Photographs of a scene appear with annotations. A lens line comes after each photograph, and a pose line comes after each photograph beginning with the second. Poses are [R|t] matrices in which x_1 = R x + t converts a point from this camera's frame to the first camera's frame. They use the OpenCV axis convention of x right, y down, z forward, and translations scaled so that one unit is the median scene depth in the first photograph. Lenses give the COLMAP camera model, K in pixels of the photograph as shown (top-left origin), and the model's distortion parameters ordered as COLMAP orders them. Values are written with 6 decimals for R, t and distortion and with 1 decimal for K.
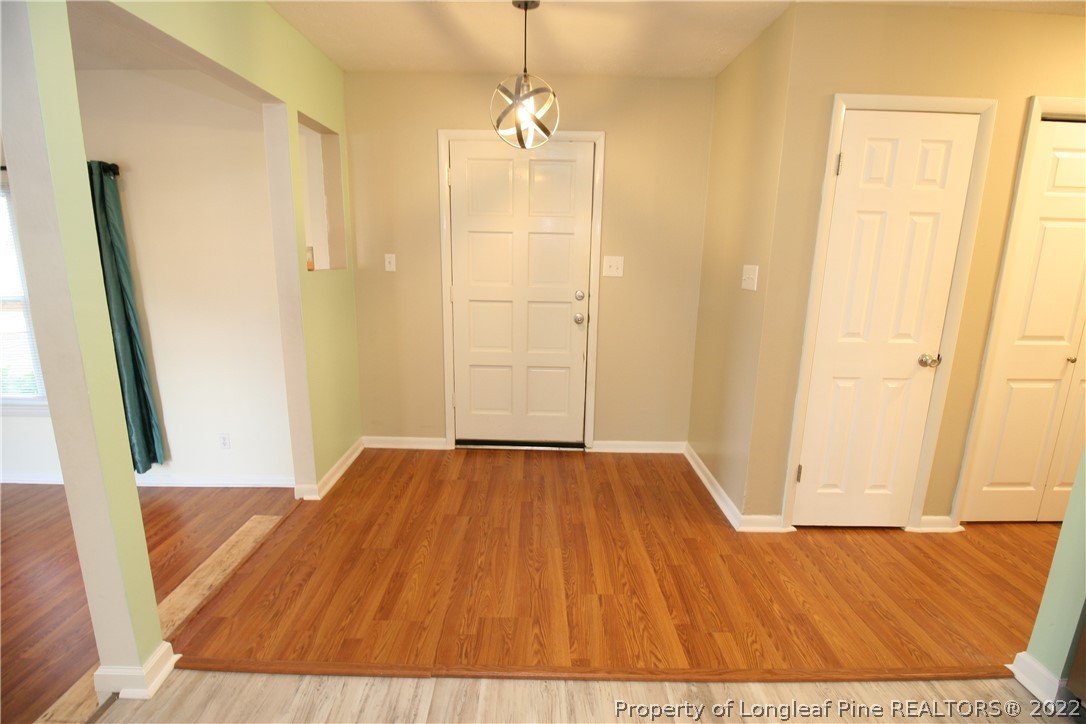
lens RADIAL K [[498.1, 0, 542.3], [0, 498.1, 358.2], [0, 0, 1]] dist [-0.001992, -0.011624]
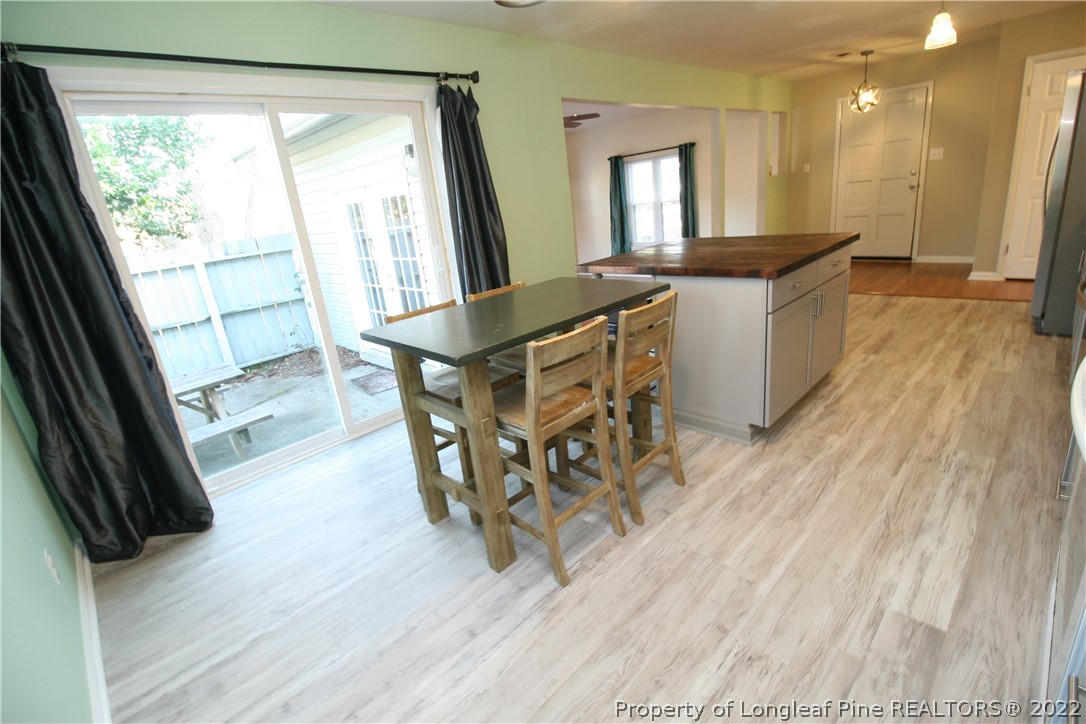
lens RADIAL K [[498.1, 0, 536.1], [0, 498.1, 358.9], [0, 0, 1]] dist [-0.001992, -0.011624]
pose [[0.684042, 0.132214, -0.717361, 0.546836], [-0.031452, 0.987868, 0.152079, 0.335449], [0.728765, -0.081467, 0.679901, -1.388613]]
